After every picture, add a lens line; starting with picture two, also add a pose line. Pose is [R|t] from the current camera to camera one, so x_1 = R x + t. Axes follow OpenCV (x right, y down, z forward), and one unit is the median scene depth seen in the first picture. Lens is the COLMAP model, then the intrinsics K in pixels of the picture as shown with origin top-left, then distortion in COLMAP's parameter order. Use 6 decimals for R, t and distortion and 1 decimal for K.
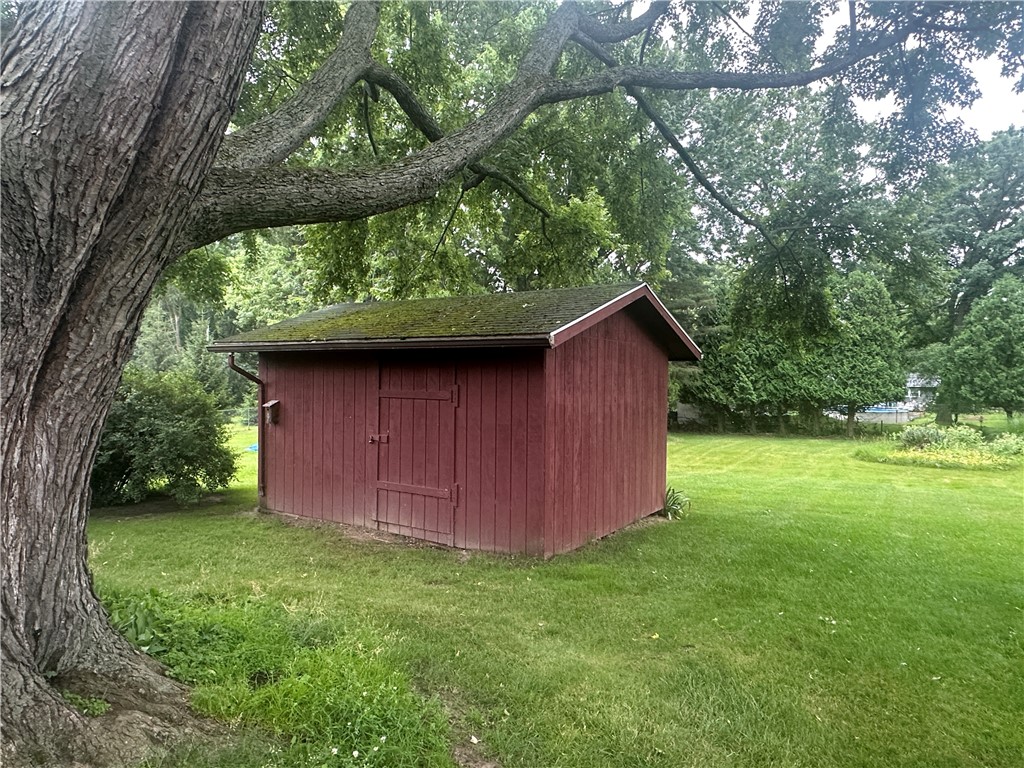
lens RADIAL K [[637.9, 0, 514.8], [0, 637.9, 384.1], [0, 0, 1]] dist [0.003539, 0.000640]
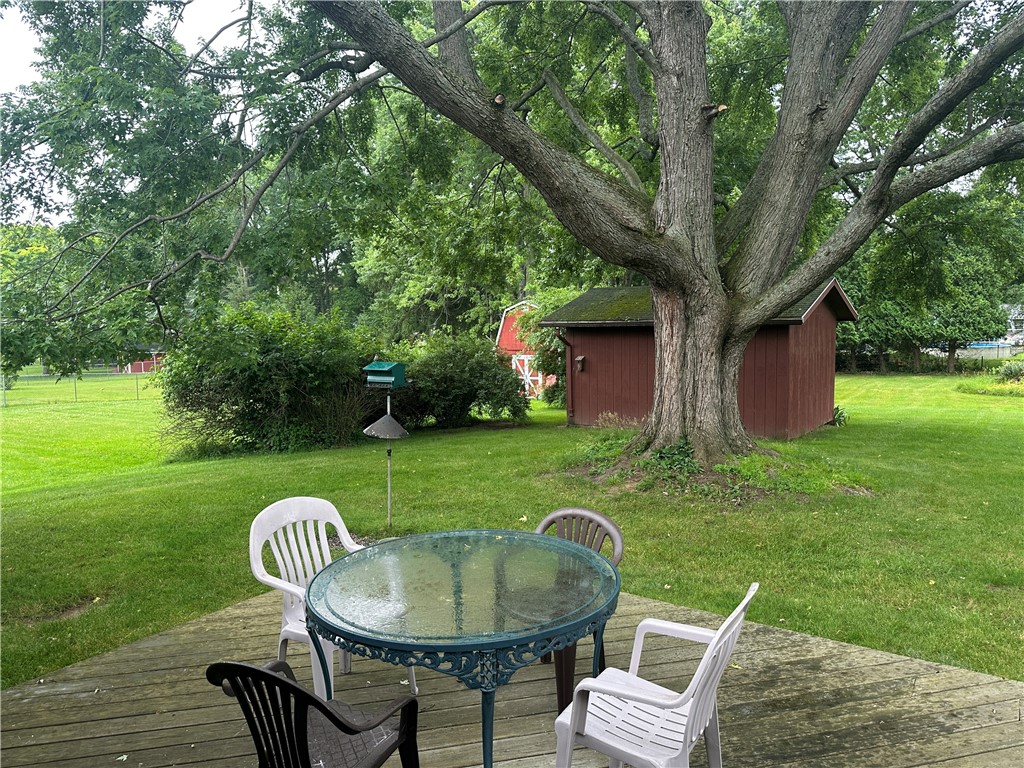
lens RADIAL K [[716.7, 0, 508.9], [0, 716.7, 385.7], [0, 0, 1]] dist [-0.003993, -0.006670]
pose [[0.997580, -0.026063, -0.064465, -0.129163], [0.031246, 0.996246, 0.080737, -0.014553], [0.062119, -0.082555, 0.994649, -0.223807]]
